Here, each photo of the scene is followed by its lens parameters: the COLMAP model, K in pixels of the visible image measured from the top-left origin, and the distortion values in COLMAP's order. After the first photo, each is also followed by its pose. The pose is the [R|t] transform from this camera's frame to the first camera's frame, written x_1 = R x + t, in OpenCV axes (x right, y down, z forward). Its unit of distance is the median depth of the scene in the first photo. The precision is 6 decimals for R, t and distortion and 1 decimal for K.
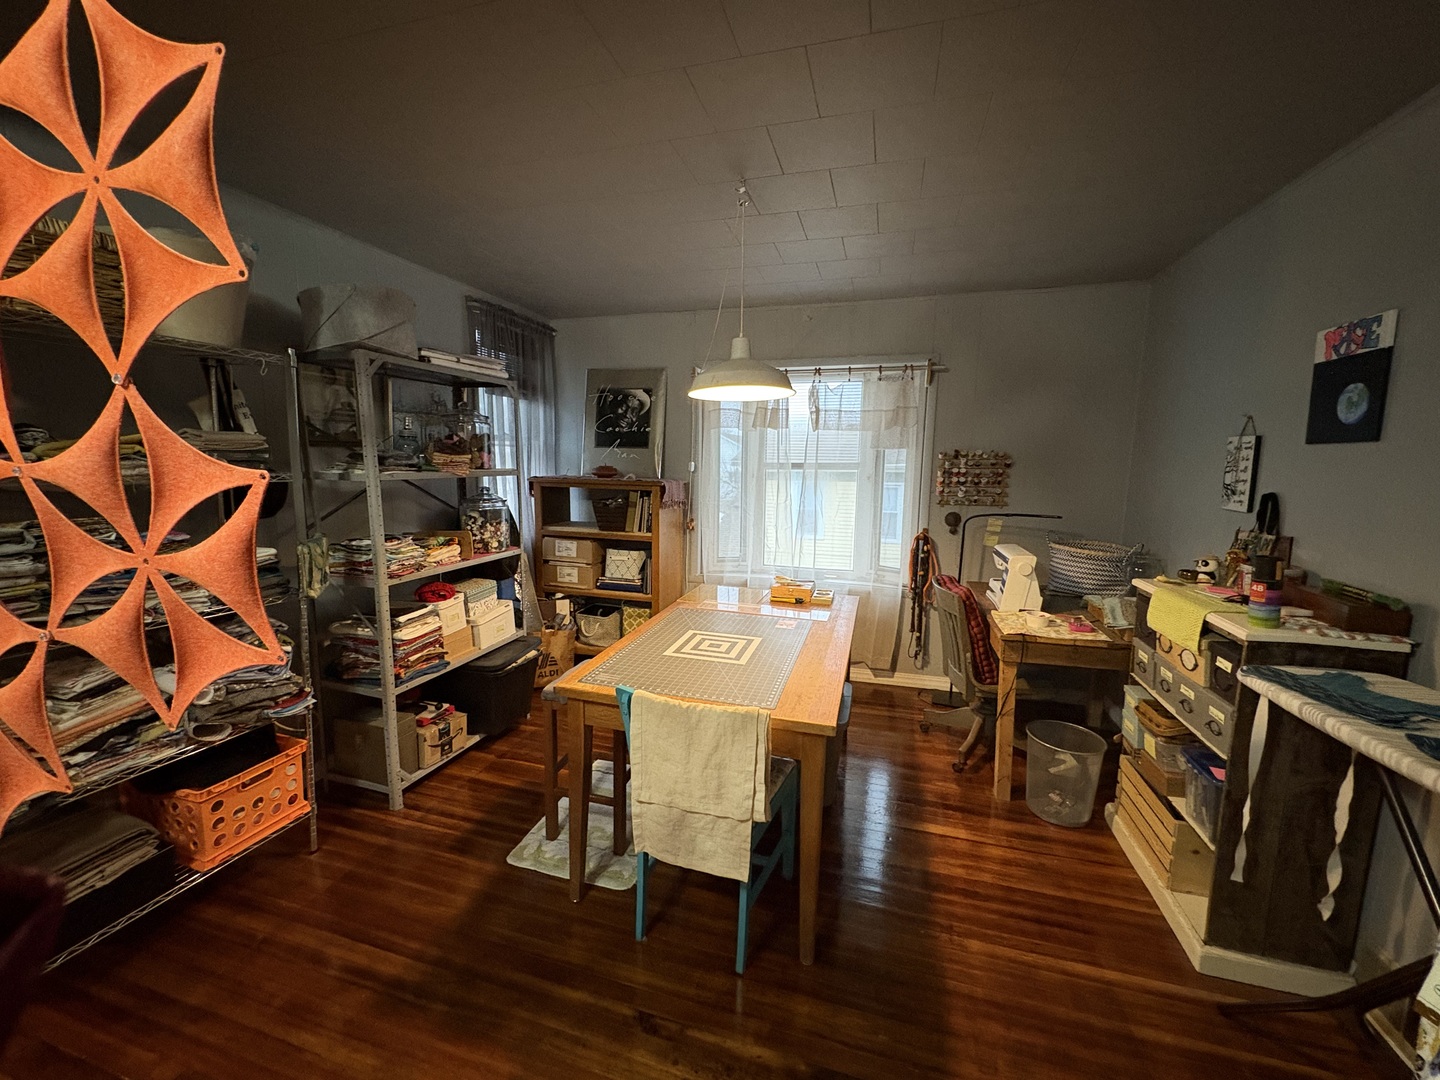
lens RADIAL K [[569.5, 0, 718.6], [0, 569.5, 533.5], [0, 0, 1]] dist [0.001441, -0.000021]
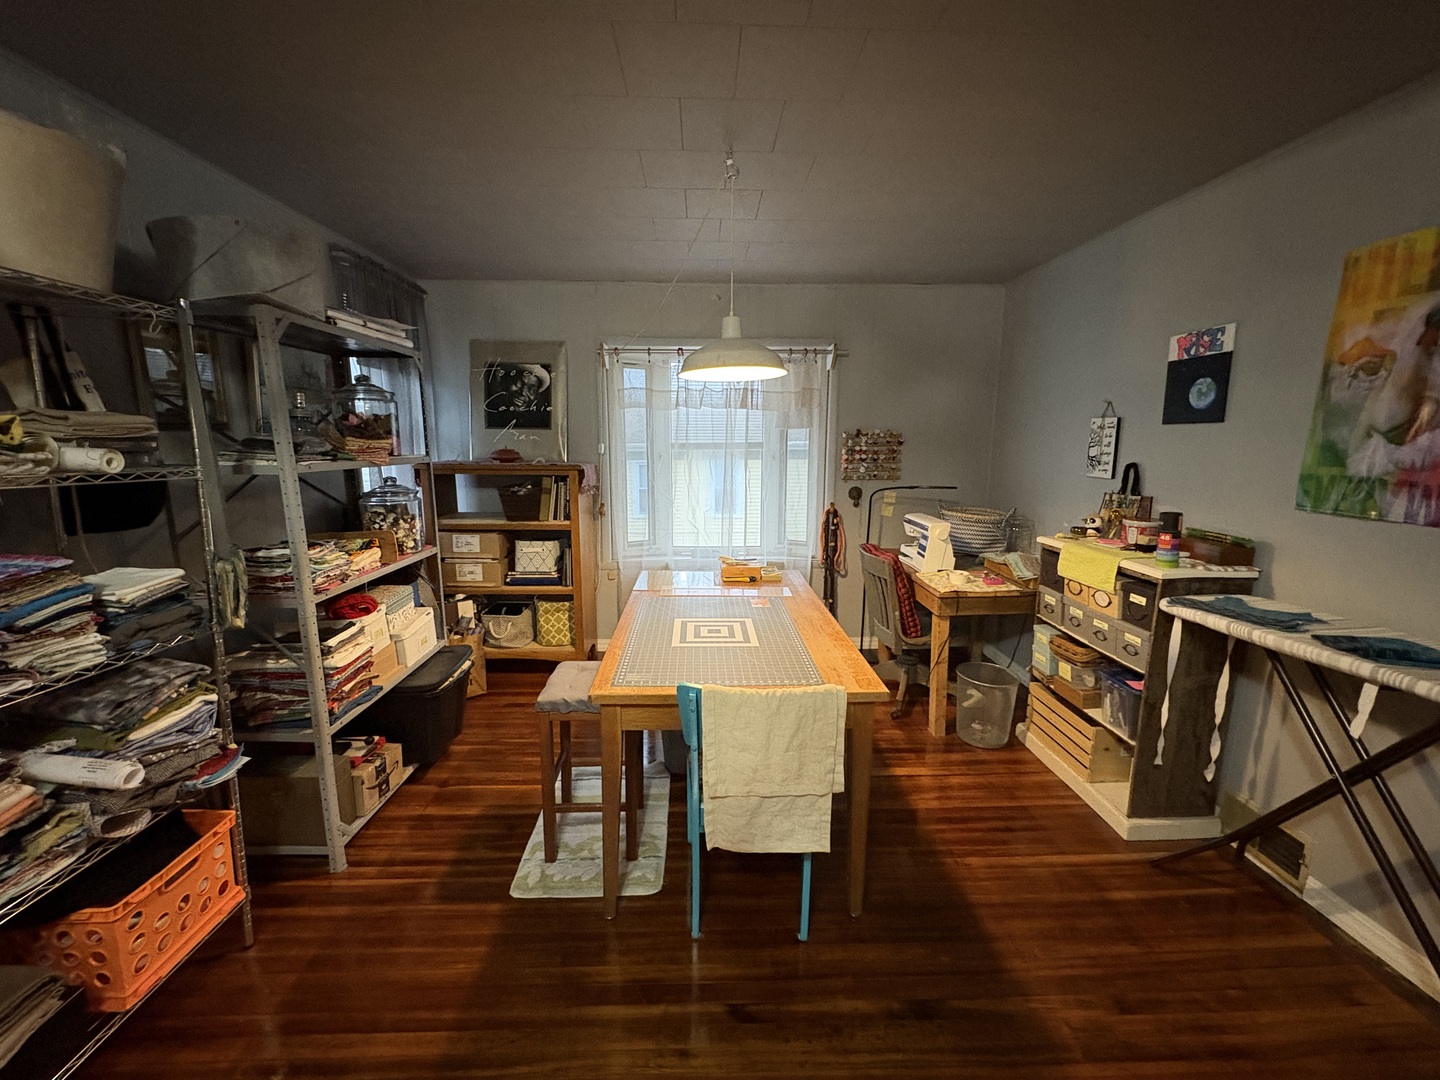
lens RADIAL K [[569.5, 0, 718.2], [0, 569.5, 533.6], [0, 0, 1]] dist [0.001441, -0.000021]
pose [[0.951069, -0.061333, 0.302830, -0.281612], [0.050256, 0.997756, 0.044246, -0.014803], [-0.304864, -0.026862, 0.952017, 0.060780]]
